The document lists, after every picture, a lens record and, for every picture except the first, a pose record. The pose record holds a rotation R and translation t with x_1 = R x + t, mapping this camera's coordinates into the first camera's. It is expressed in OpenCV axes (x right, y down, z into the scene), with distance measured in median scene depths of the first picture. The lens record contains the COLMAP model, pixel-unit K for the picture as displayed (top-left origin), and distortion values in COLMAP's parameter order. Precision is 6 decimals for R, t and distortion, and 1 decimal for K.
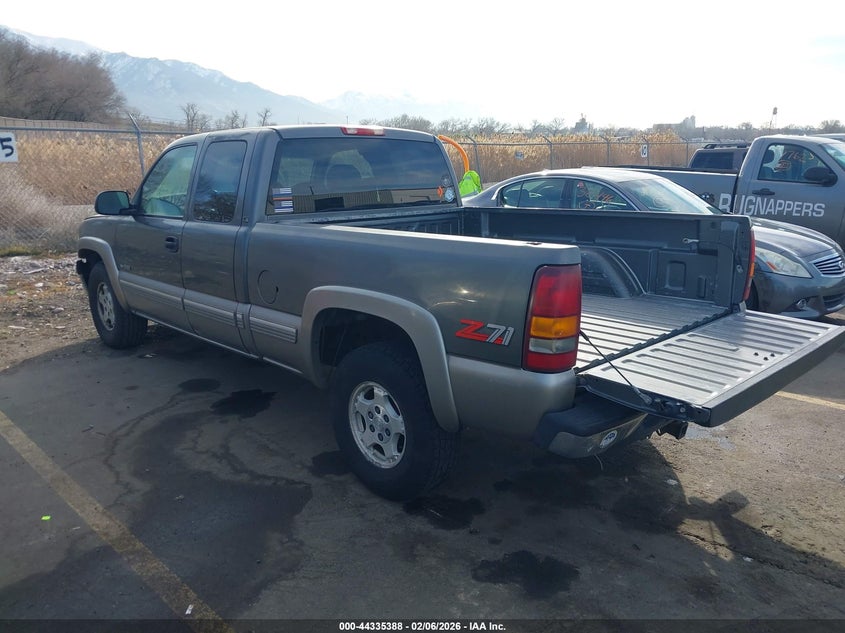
lens RADIAL K [[659.3, 0, 428.6], [0, 659.3, 315.3], [0, 0, 1]] dist [0.000988, 0.003029]
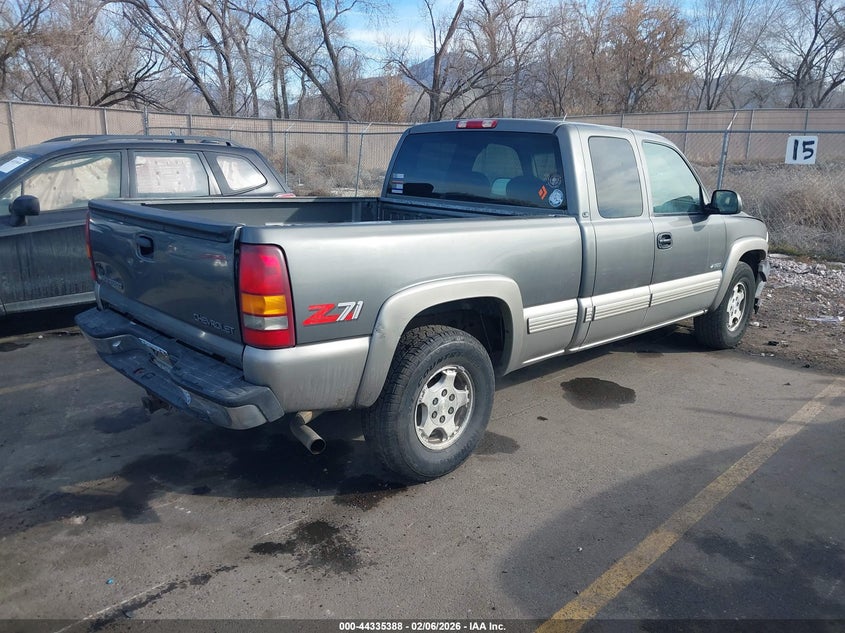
lens RADIAL K [[659.3, 0, 428.6], [0, 659.3, 315.3], [0, 0, 1]] dist [0.000988, 0.003029]
pose [[0.007461, 0.238448, -0.971127, 1.061692], [-0.253260, 0.939941, 0.228845, -0.240259], [0.967370, 0.244240, 0.067402, 1.032472]]
